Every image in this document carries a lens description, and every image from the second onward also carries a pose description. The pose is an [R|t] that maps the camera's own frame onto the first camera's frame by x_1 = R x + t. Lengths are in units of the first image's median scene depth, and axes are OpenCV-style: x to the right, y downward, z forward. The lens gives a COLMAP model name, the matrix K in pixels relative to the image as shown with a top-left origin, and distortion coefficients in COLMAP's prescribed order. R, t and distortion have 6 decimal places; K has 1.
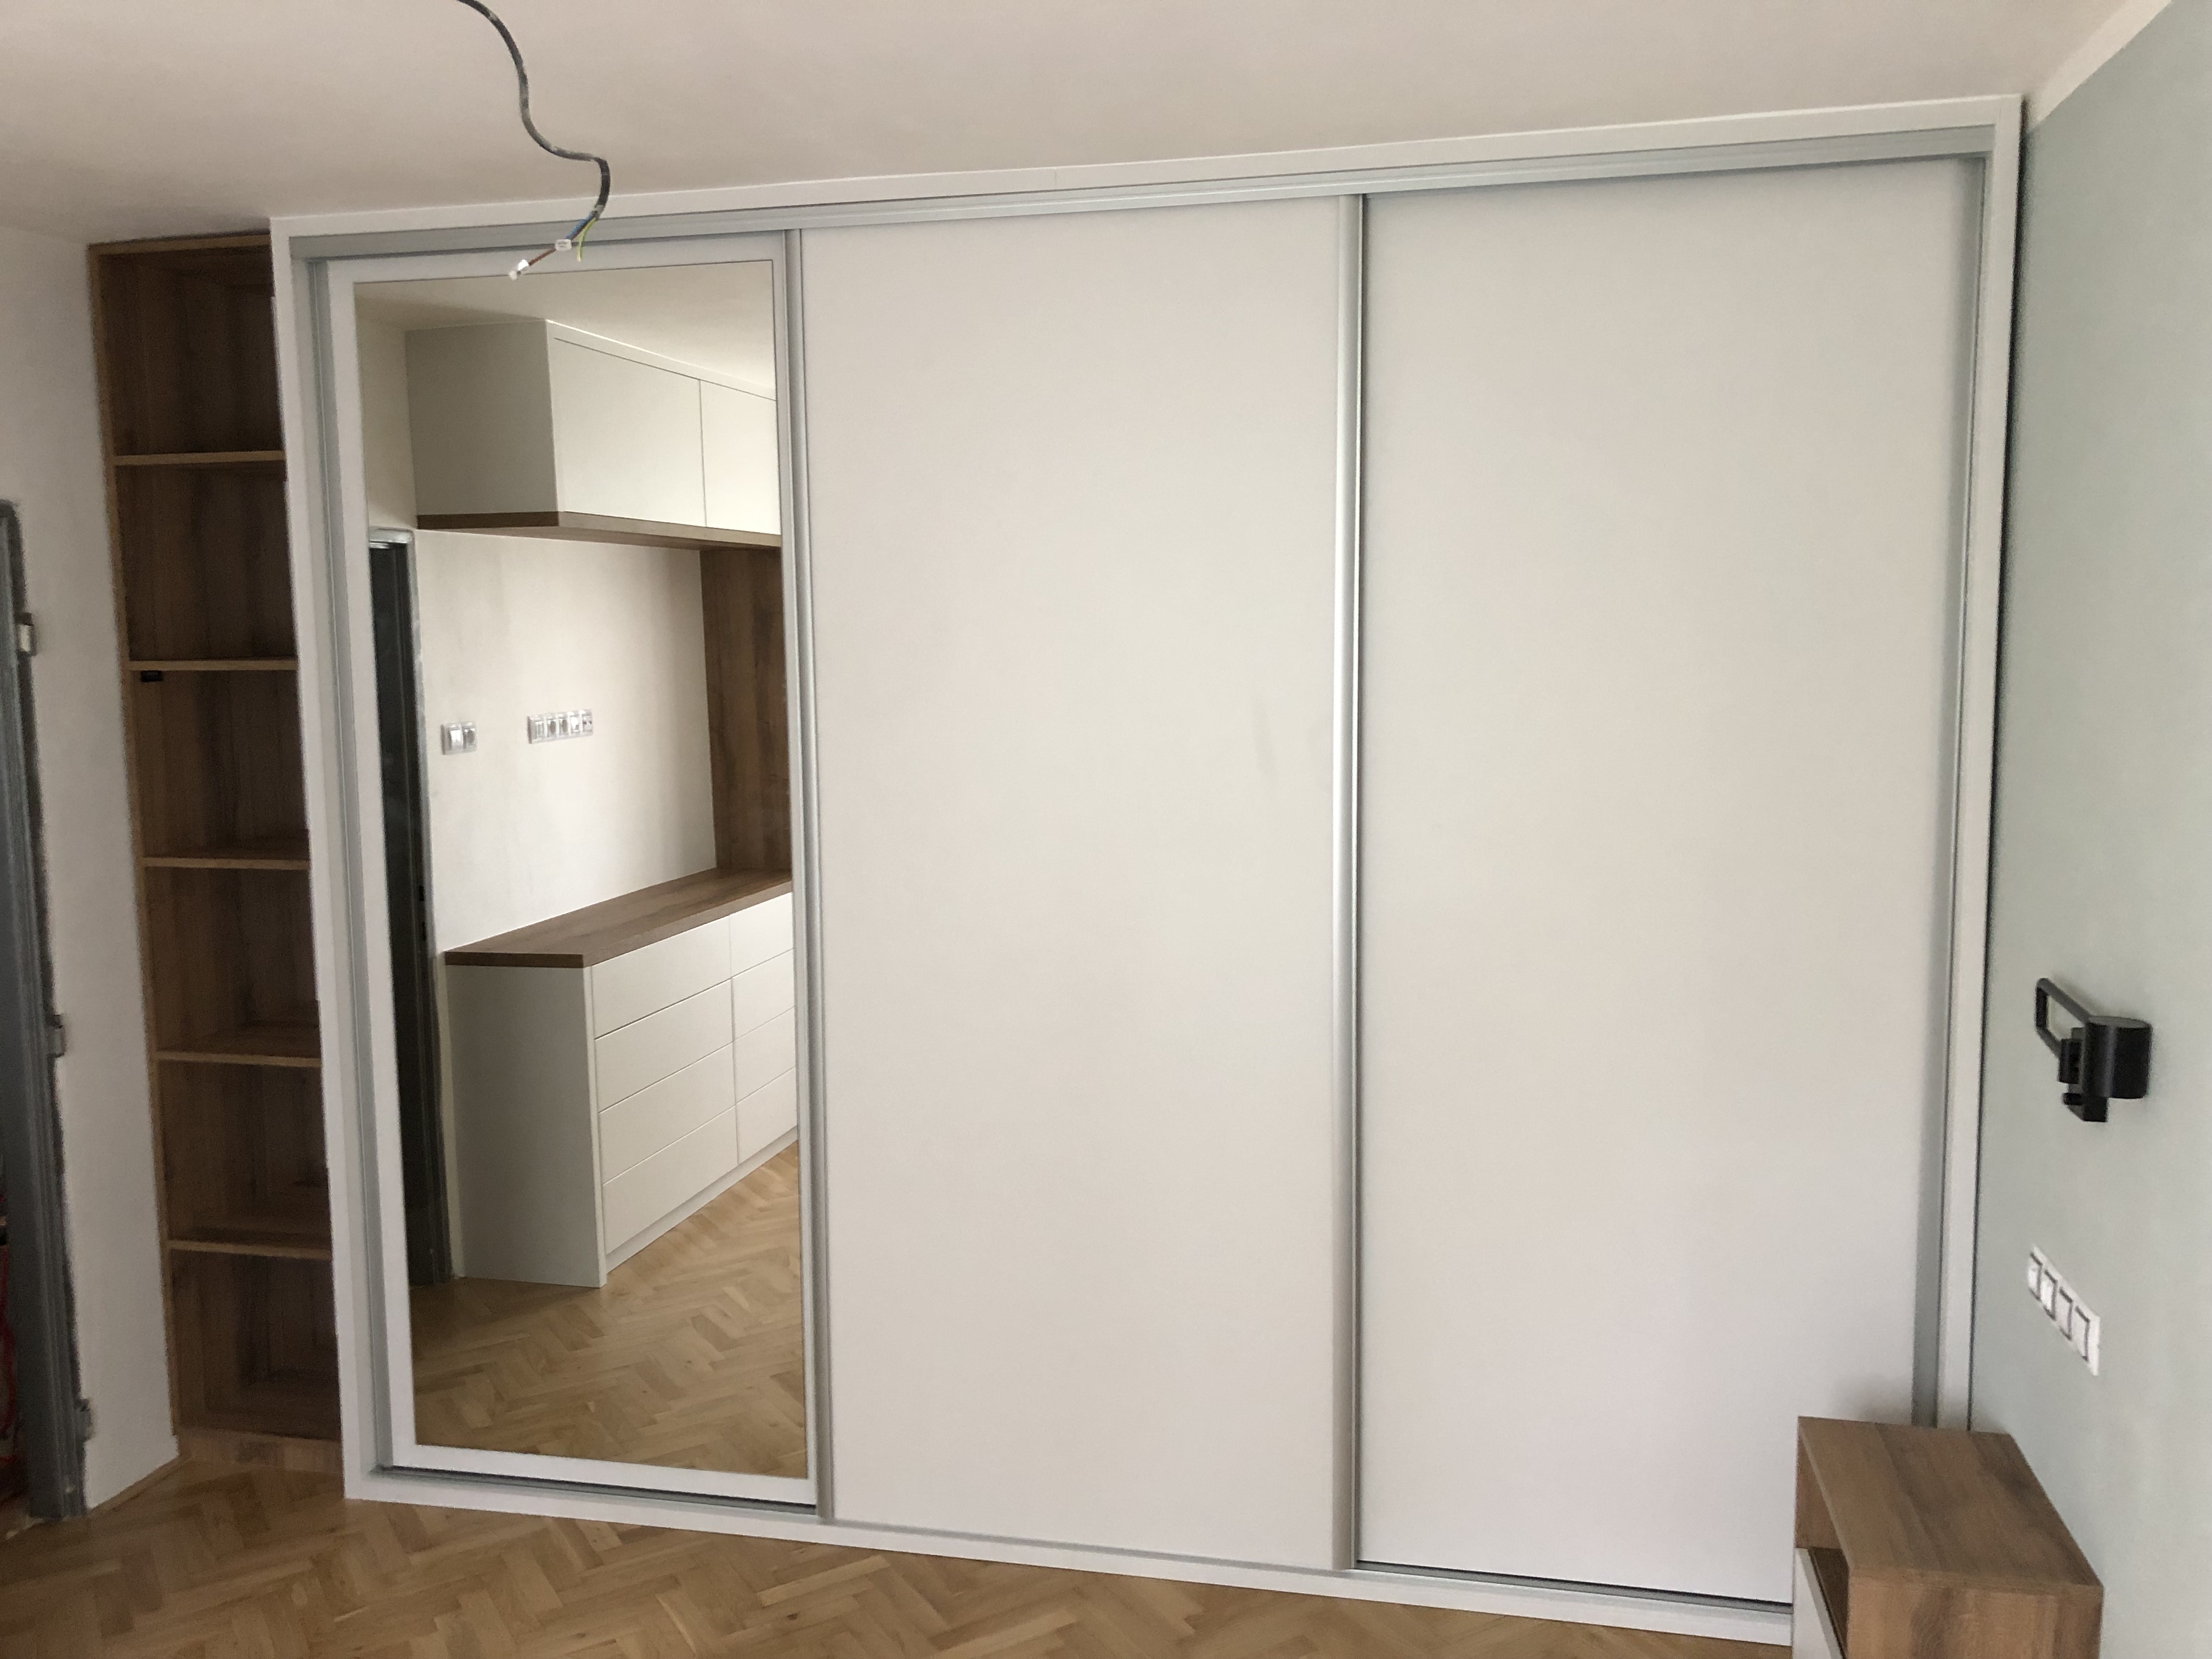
lens RADIAL K [[1838.8, 0, 1108.3], [0, 1838.8, 823.3], [0, 0, 1]] dist [0.067466, -0.054671]
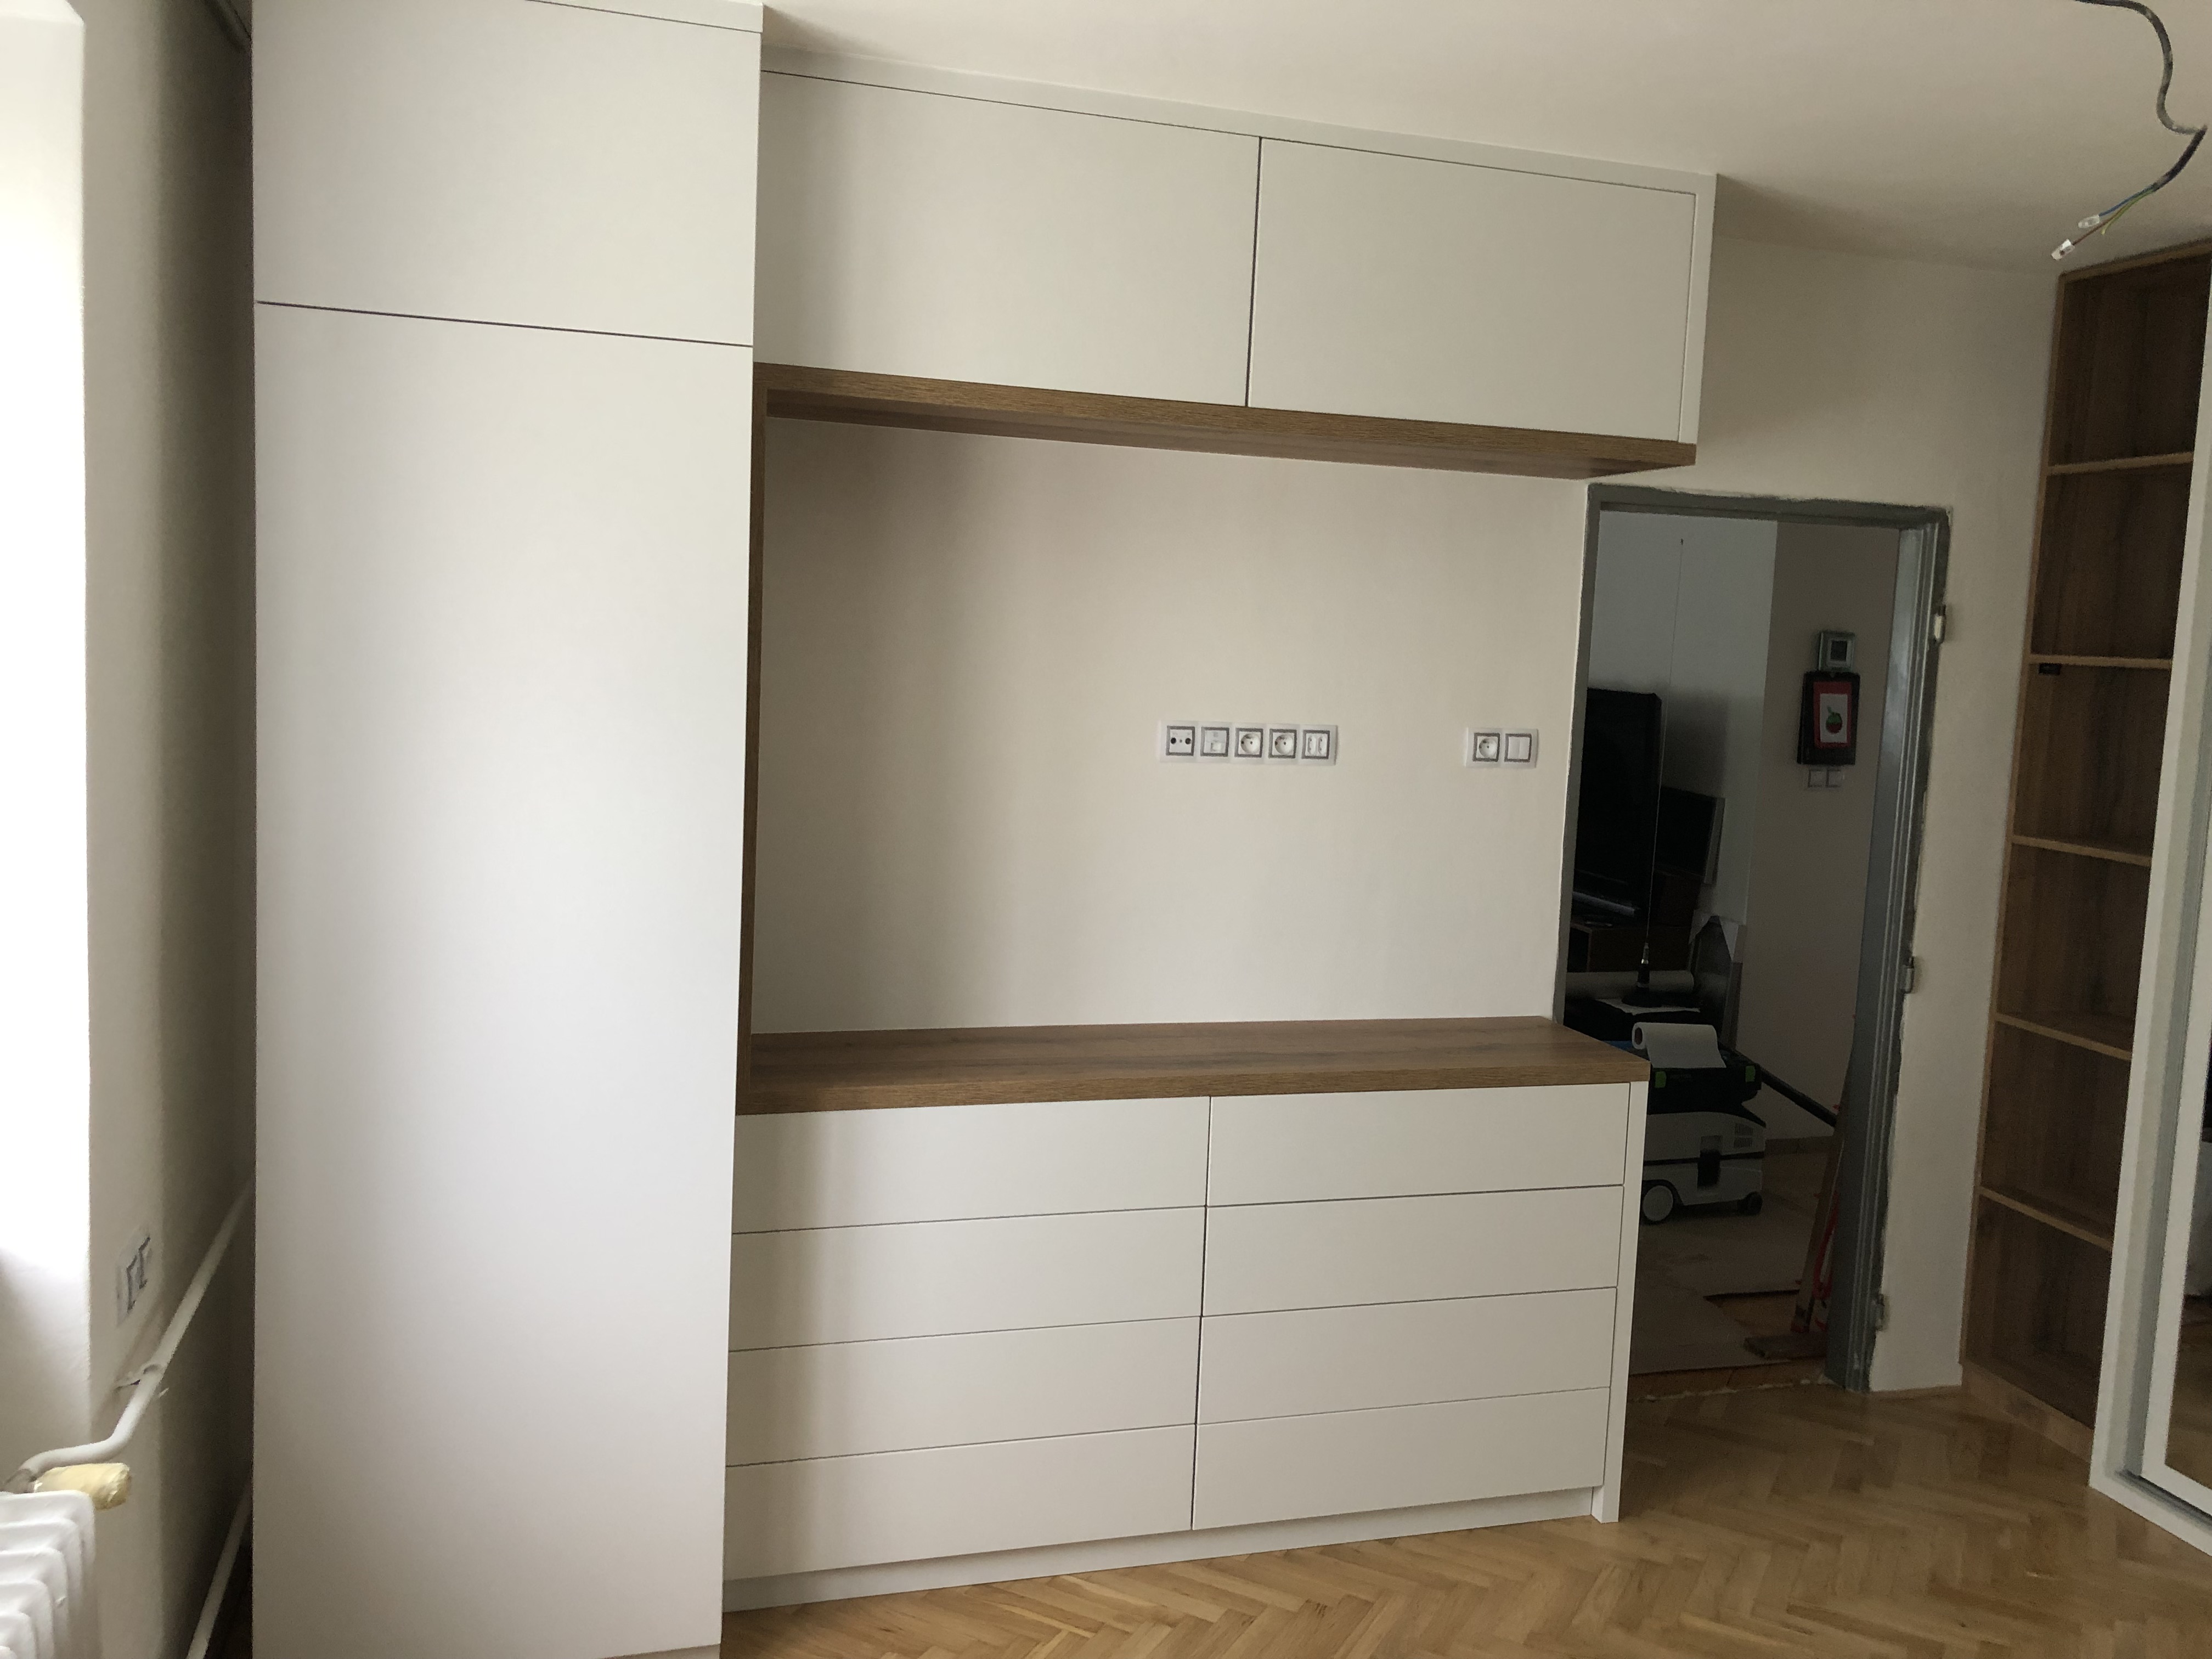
lens RADIAL K [[1838.8, 0, 1107.8], [0, 1838.8, 826.4], [0, 0, 1]] dist [0.067466, -0.054671]
pose [[0.487141, 0.134367, -0.862924, 0.164902], [-0.149730, 0.986313, 0.069054, 0.018499], [0.860392, 0.095566, 0.500593, -0.001637]]
